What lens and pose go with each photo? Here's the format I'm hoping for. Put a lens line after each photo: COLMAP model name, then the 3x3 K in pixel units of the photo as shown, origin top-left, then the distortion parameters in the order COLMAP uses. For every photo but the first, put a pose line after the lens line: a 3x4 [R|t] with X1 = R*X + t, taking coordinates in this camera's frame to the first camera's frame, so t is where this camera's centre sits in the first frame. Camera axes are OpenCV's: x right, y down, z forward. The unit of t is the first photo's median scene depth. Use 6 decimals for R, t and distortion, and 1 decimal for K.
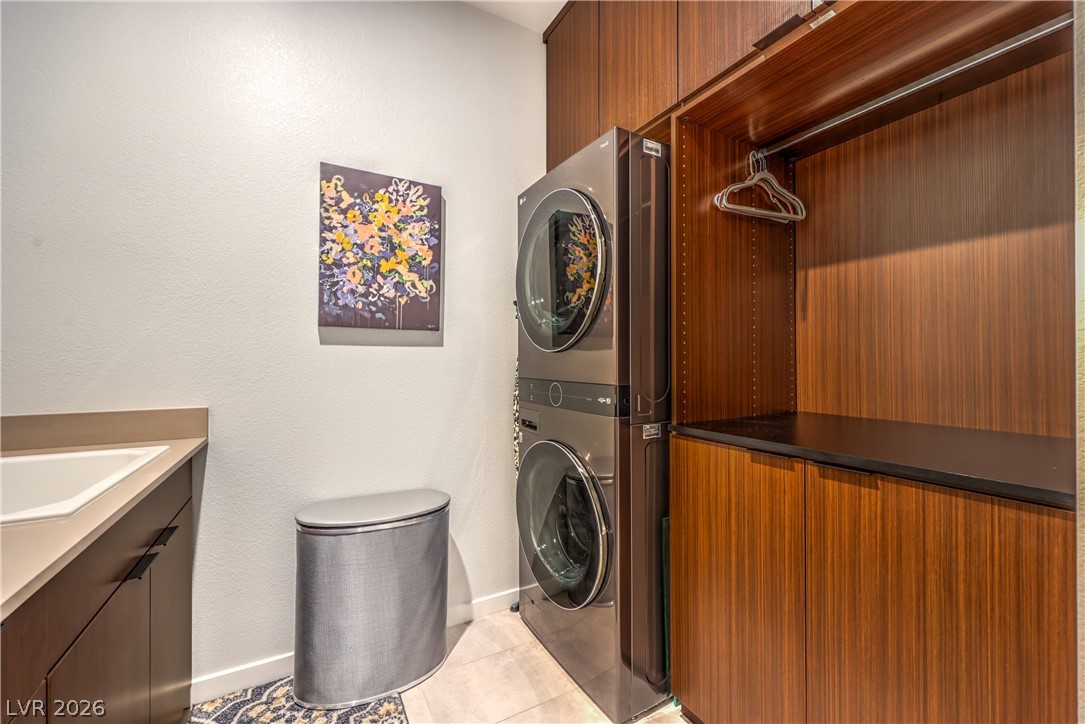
lens RADIAL K [[436.2, 0, 543.3], [0, 436.2, 361.9], [0, 0, 1]] dist [-0.004663, 0.001563]
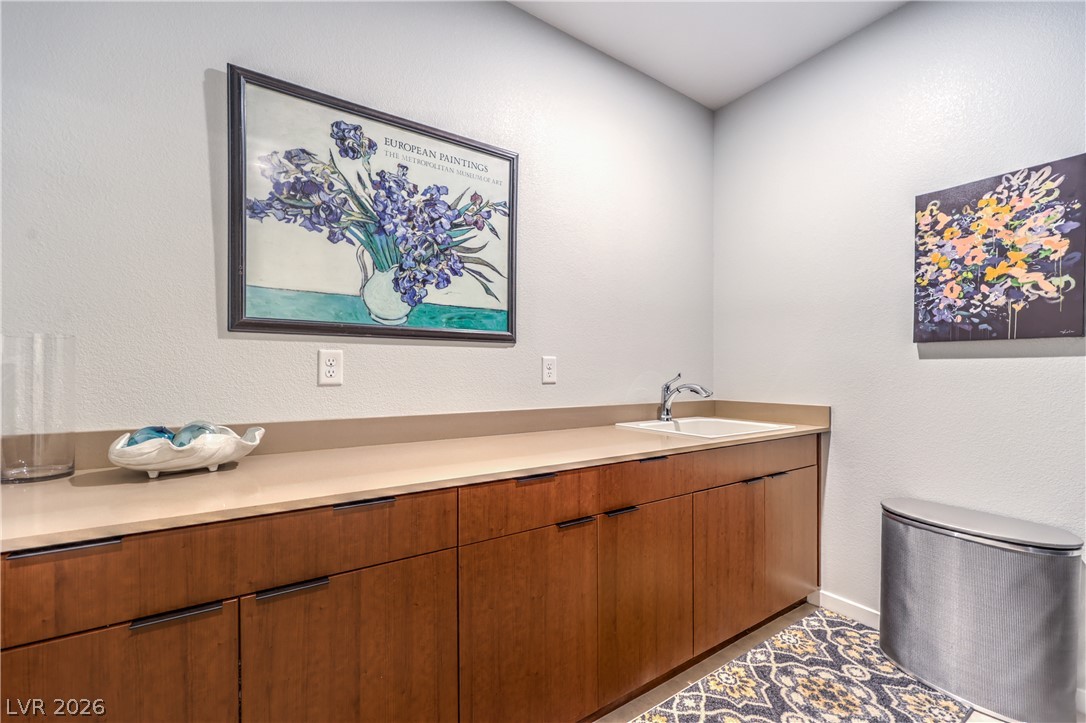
lens RADIAL K [[436.6, 0, 541.7], [0, 436.6, 368.8], [0, 0, 1]] dist [-0.004663, 0.001563]
pose [[0.080684, -0.005031, -0.996727, 0.508115], [0.006166, 0.999971, -0.004548, -0.015094], [0.996721, -0.005779, 0.080712, -0.050731]]
